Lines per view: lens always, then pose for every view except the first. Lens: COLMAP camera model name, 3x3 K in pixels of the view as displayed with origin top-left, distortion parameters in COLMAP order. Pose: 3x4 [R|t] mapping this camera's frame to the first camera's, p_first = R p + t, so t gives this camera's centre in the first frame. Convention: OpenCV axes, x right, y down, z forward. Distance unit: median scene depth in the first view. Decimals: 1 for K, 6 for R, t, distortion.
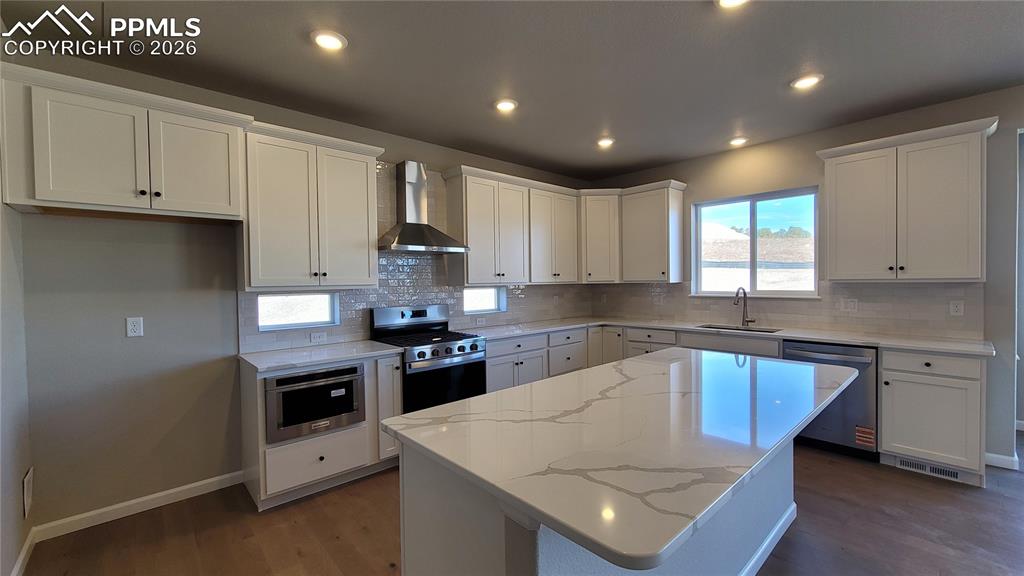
lens RADIAL K [[415.9, 0, 511.4], [0, 415.9, 290.2], [0, 0, 1]] dist [-0.001685, 0.000145]
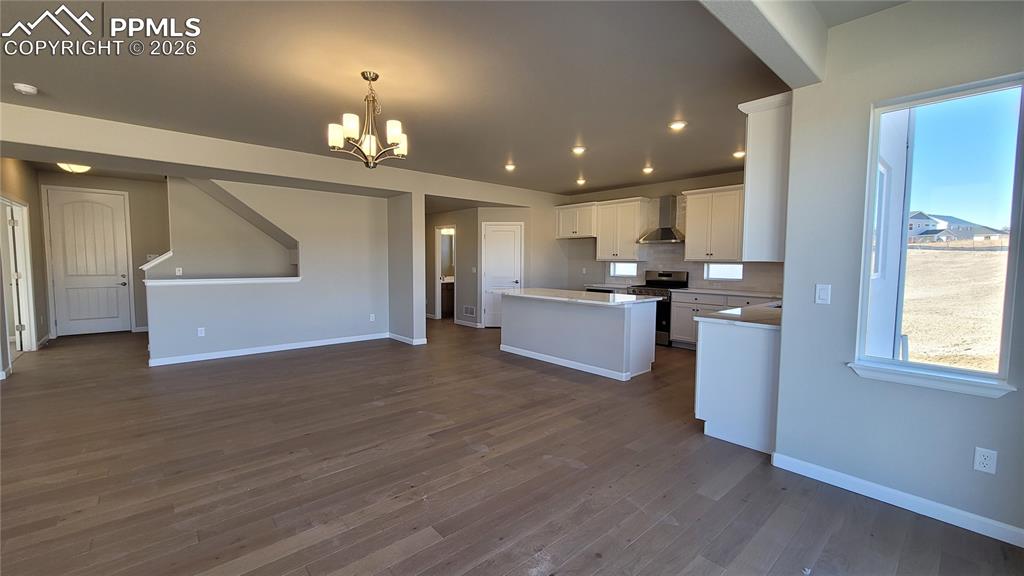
lens RADIAL K [[415.9, 0, 517.6], [0, 415.9, 287.5], [0, 0, 1]] dist [-0.001685, 0.000145]
pose [[-0.010984, 0.077694, -0.996917, 1.795375], [-0.033223, 0.996398, 0.078020, -0.014989], [0.999388, 0.033977, -0.008364, 0.354619]]
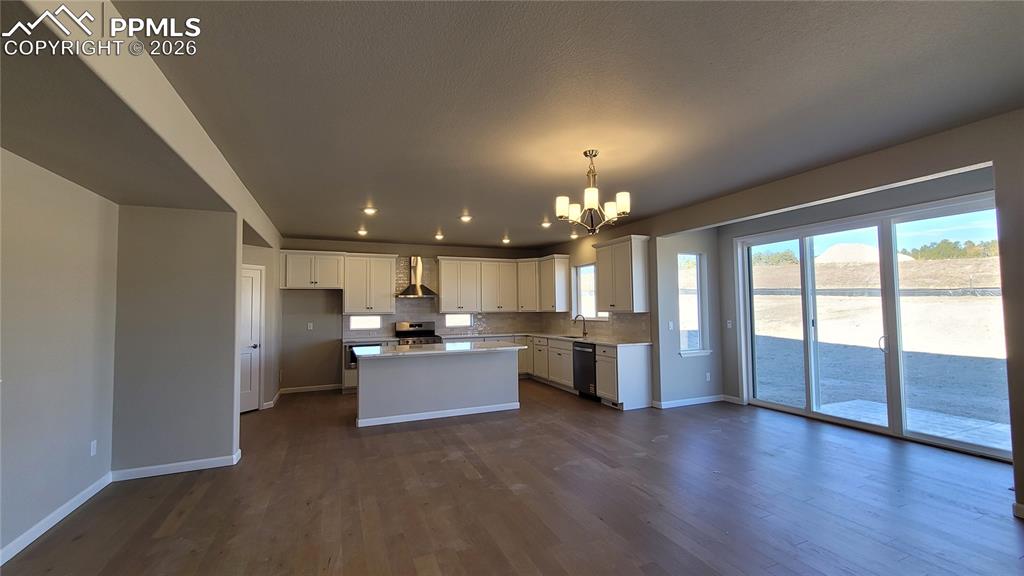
lens RADIAL K [[415.9, 0, 512.4], [0, 415.9, 288.5], [0, 0, 1]] dist [-0.001685, 0.000145]
pose [[0.942525, -0.014600, -0.333817, 1.029359], [-0.008697, 0.997634, -0.068190, 0.006925], [0.334023, 0.067174, 0.940168, -0.939627]]
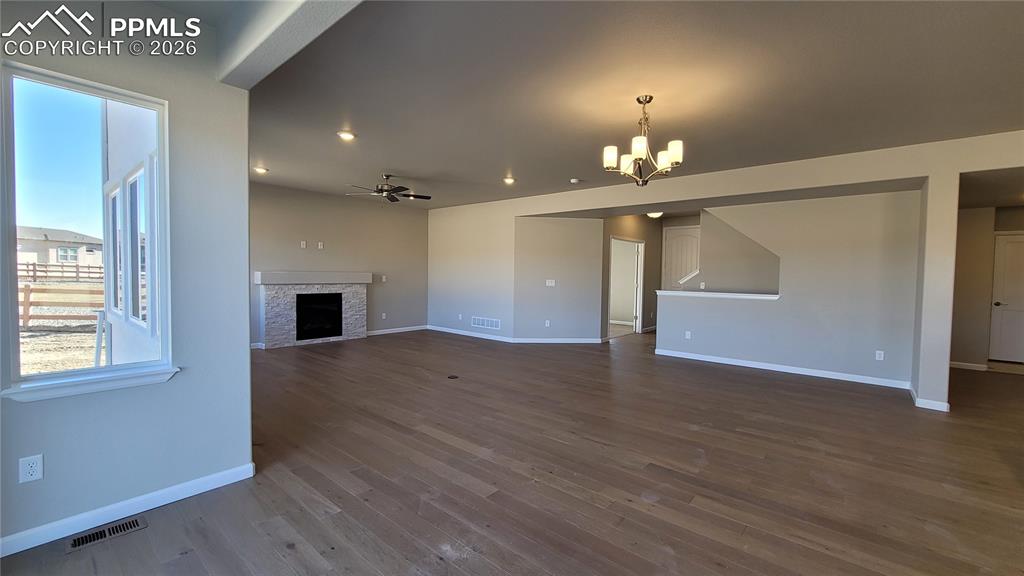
lens RADIAL K [[415.9, 0, 513.2], [0, 415.9, 289.2], [0, 0, 1]] dist [-0.001685, 0.000145]
pose [[-0.992739, 0.003673, -0.120230, 1.290038], [-0.004246, 0.997841, 0.065545, -0.017712], [0.120211, 0.065579, -0.990580, 0.931599]]
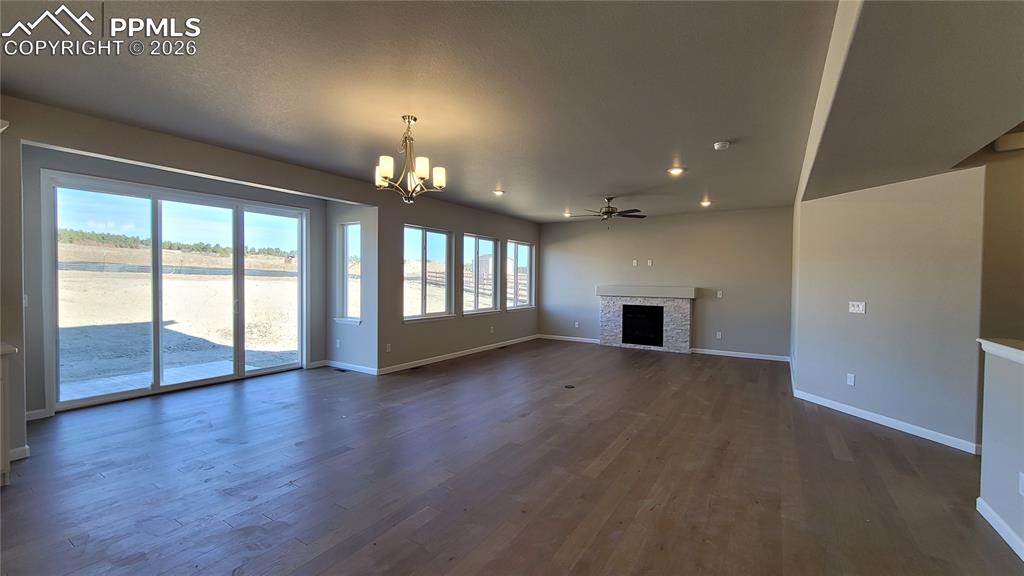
lens RADIAL K [[415.9, 0, 516.5], [0, 415.9, 280.6], [0, 0, 1]] dist [-0.001685, 0.000145]
pose [[-0.265406, 0.007483, 0.964108, -0.126945], [0.014601, 0.999886, -0.003741, 0.002284], [-0.964026, 0.013084, -0.265485, 0.044574]]
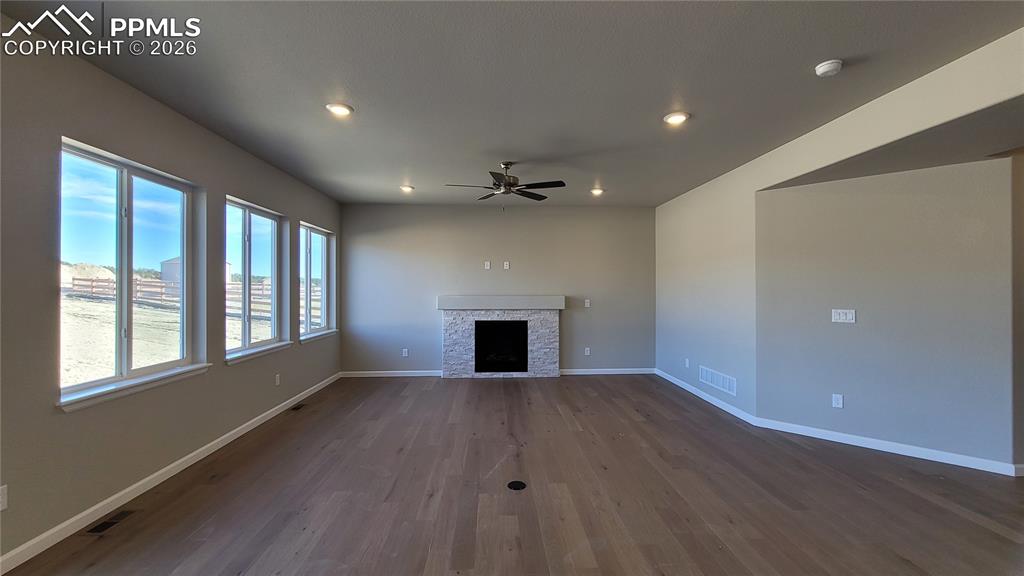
lens RADIAL K [[415.9, 0, 514.2], [0, 415.9, 293.6], [0, 0, 1]] dist [-0.001685, 0.000145]
pose [[-0.771644, 0.006979, 0.636016, 0.789573], [0.027052, 0.999395, 0.021854, -0.011465], [-0.635479, 0.034069, -0.771366, 0.087998]]
